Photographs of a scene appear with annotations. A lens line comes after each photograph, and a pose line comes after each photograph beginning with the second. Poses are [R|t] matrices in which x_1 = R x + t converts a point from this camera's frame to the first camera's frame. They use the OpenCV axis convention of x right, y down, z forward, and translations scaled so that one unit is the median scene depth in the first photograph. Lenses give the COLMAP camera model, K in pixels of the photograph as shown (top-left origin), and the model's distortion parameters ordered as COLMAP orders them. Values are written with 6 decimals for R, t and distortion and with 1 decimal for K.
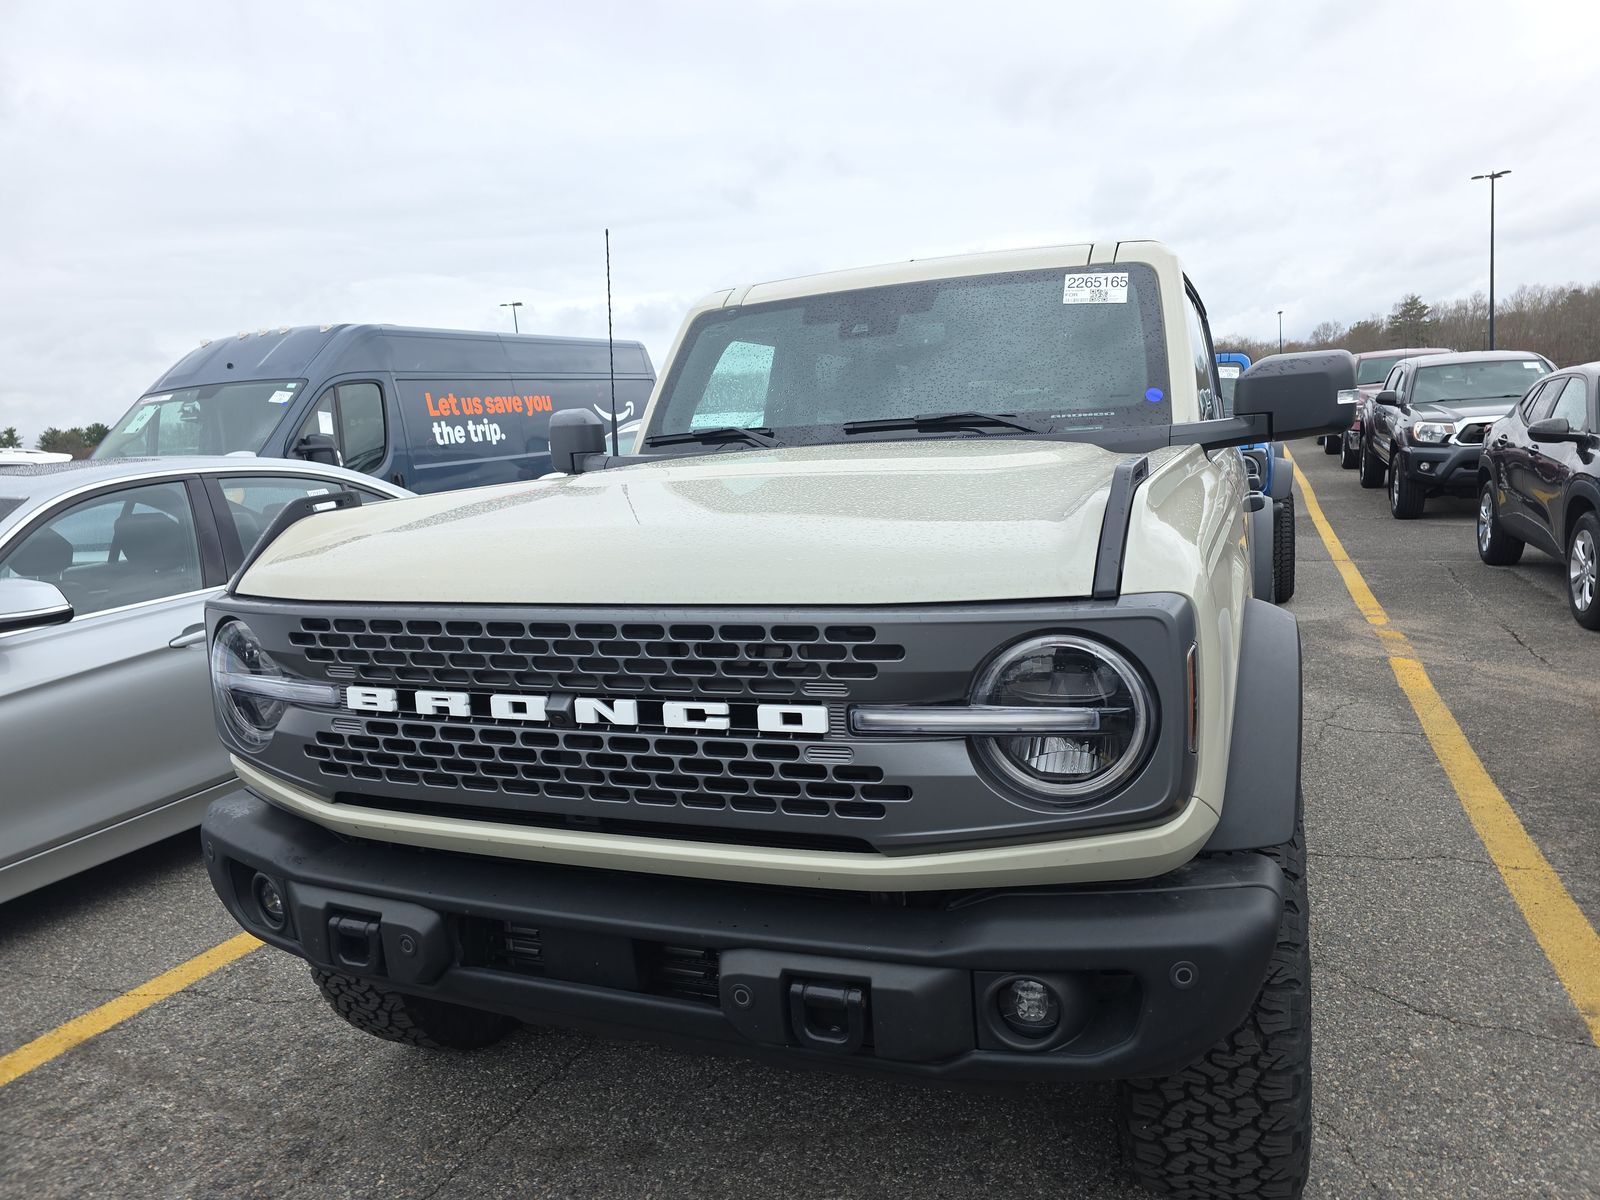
lens RADIAL K [[1065.9, 0, 819.2], [0, 1065.9, 517.0], [0, 0, 1]] dist [0.053878, -0.035074]
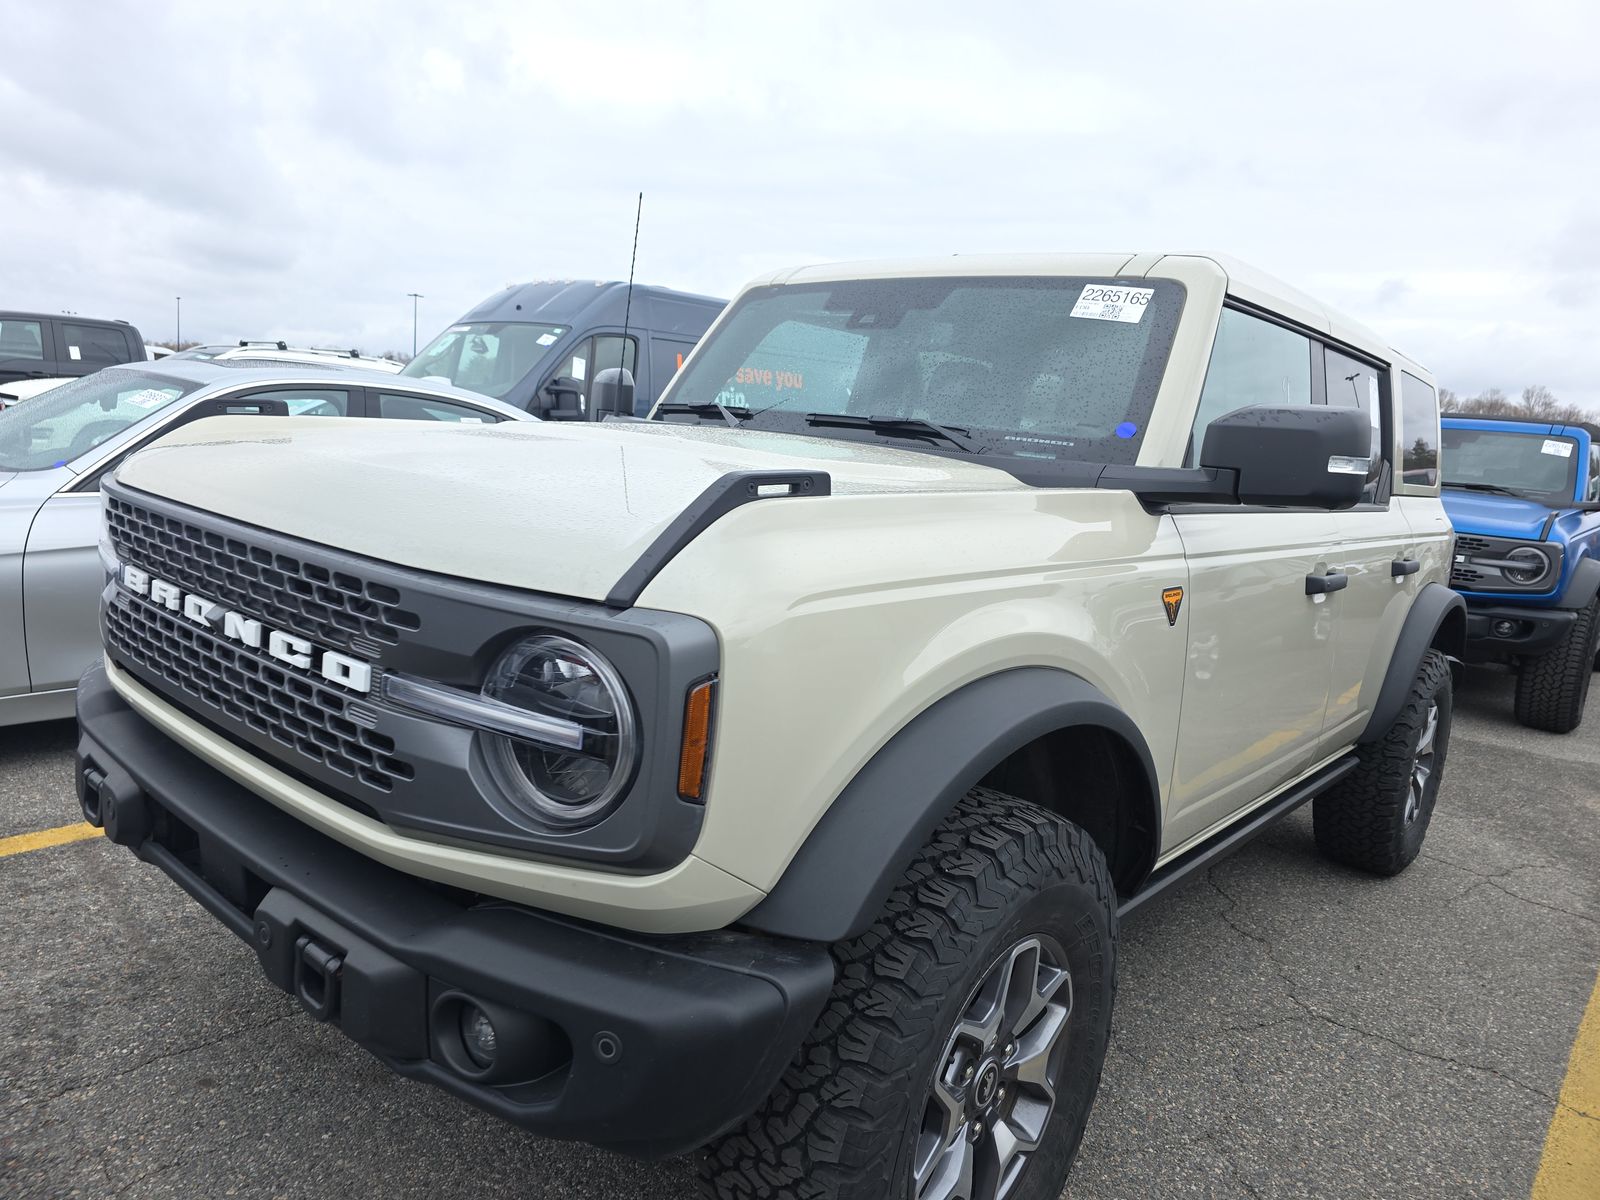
lens RADIAL K [[1065.9, 0, 819.2], [0, 1065.9, 517.0], [0, 0, 1]] dist [0.053878, -0.035074]
pose [[0.938185, 0.171585, -0.300613, 0.350712], [-0.171612, 0.984807, 0.026527, -0.025645], [0.300597, 0.026702, 0.953377, 0.107072]]
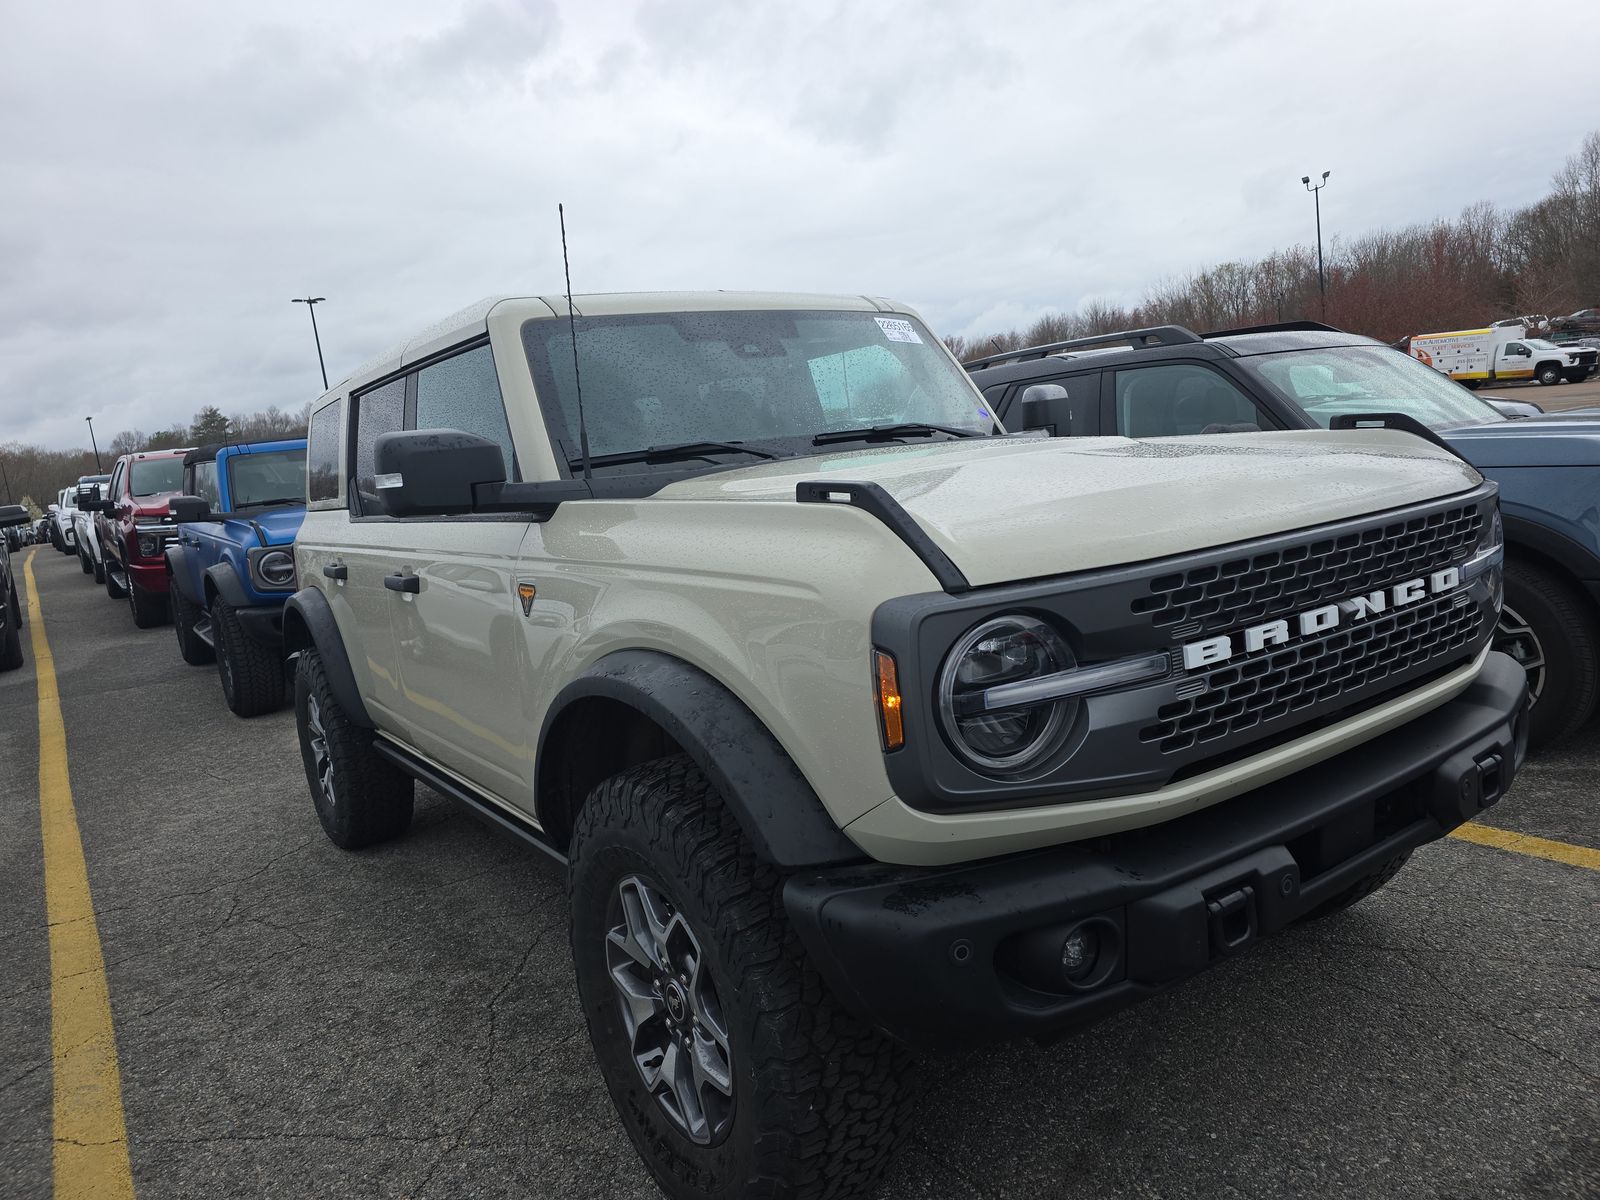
lens RADIAL K [[1084.9, 0, 776.9], [0, 1084.9, 513.5], [0, 0, 1]] dist [0.049136, -0.033800]
pose [[0.549383, -0.043849, 0.834419, -0.921620], [0.133173, 0.990452, -0.035633, 0.020504], [-0.824890, 0.130698, 0.549977, 0.495326]]
